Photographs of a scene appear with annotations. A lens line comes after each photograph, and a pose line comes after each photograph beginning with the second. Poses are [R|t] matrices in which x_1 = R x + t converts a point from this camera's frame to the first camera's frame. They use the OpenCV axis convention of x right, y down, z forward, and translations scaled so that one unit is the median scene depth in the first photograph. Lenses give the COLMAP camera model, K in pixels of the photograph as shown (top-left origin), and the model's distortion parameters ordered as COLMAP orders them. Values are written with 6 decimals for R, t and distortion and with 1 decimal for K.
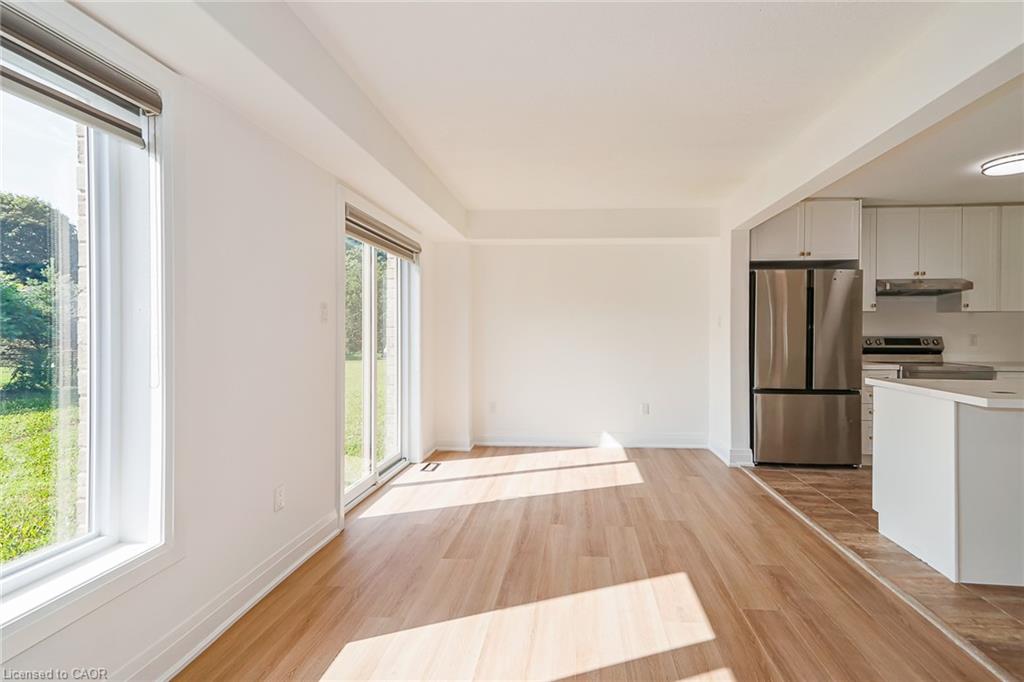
lens RADIAL K [[478.1, 0, 512.5], [0, 478.1, 333.0], [0, 0, 1]] dist [0.018240, 0.000536]
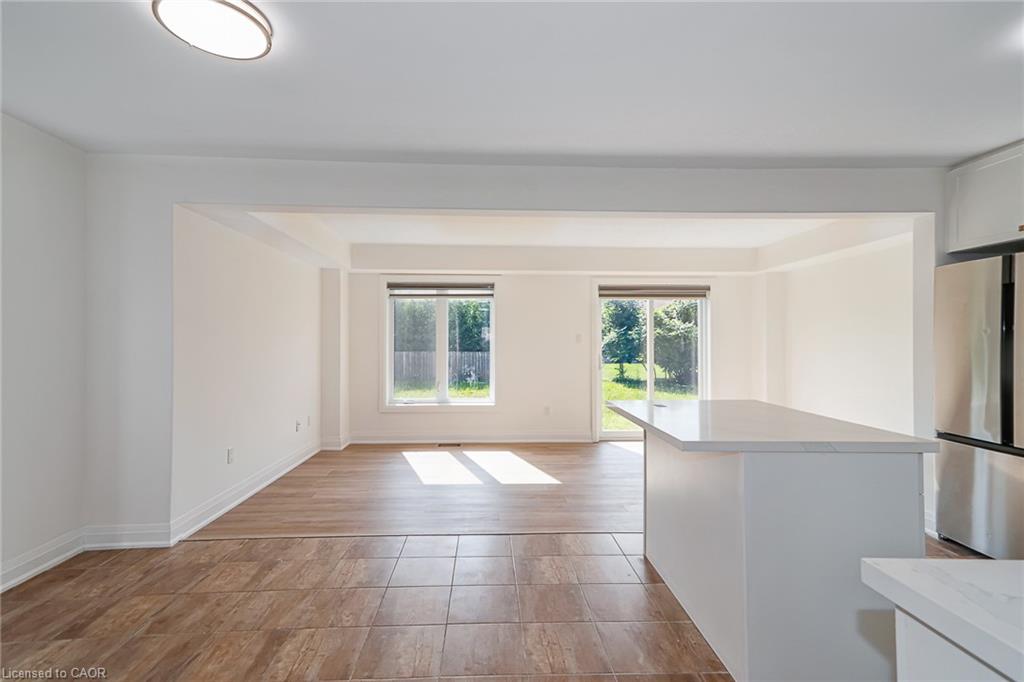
lens RADIAL K [[478.1, 0, 509.9], [0, 478.1, 337.1], [0, 0, 1]] dist [0.018240, 0.000536]
pose [[0.100163, -0.012871, -0.994888, 1.111568], [-0.004844, 0.999898, -0.013424, -0.011010], [0.994959, 0.006163, 0.100090, 0.267254]]
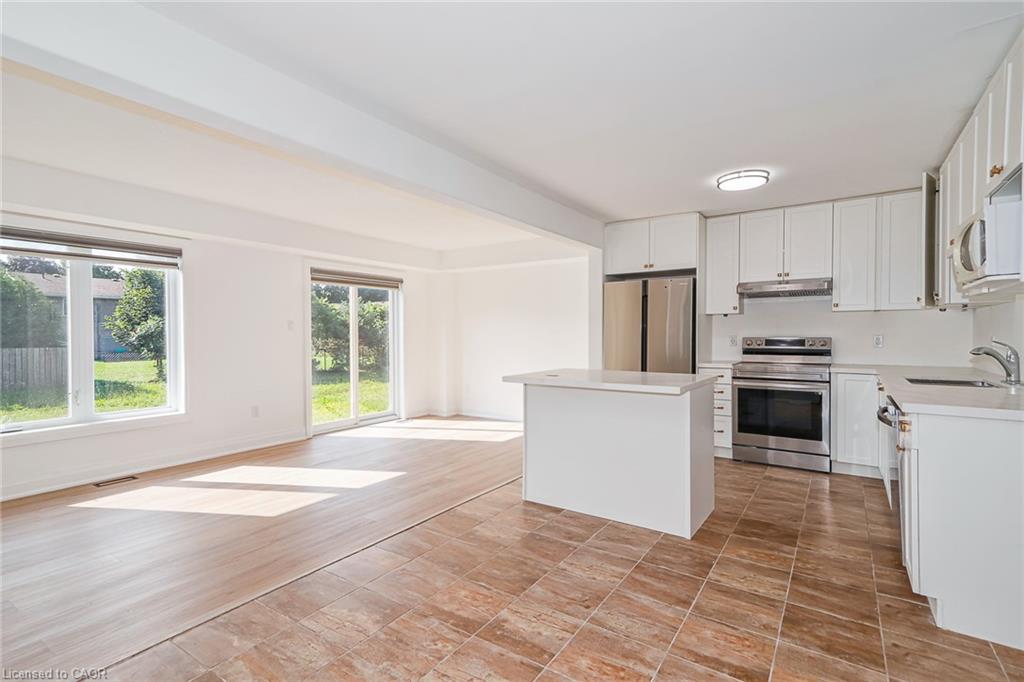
lens RADIAL K [[478.1, 0, 510.7], [0, 478.1, 350.8], [0, 0, 1]] dist [0.018240, 0.000536]
pose [[0.856149, 0.013612, -0.516550, 0.875211], [0.004062, 0.999445, 0.033069, -0.000244], [0.516714, -0.030411, 0.855618, -0.152875]]
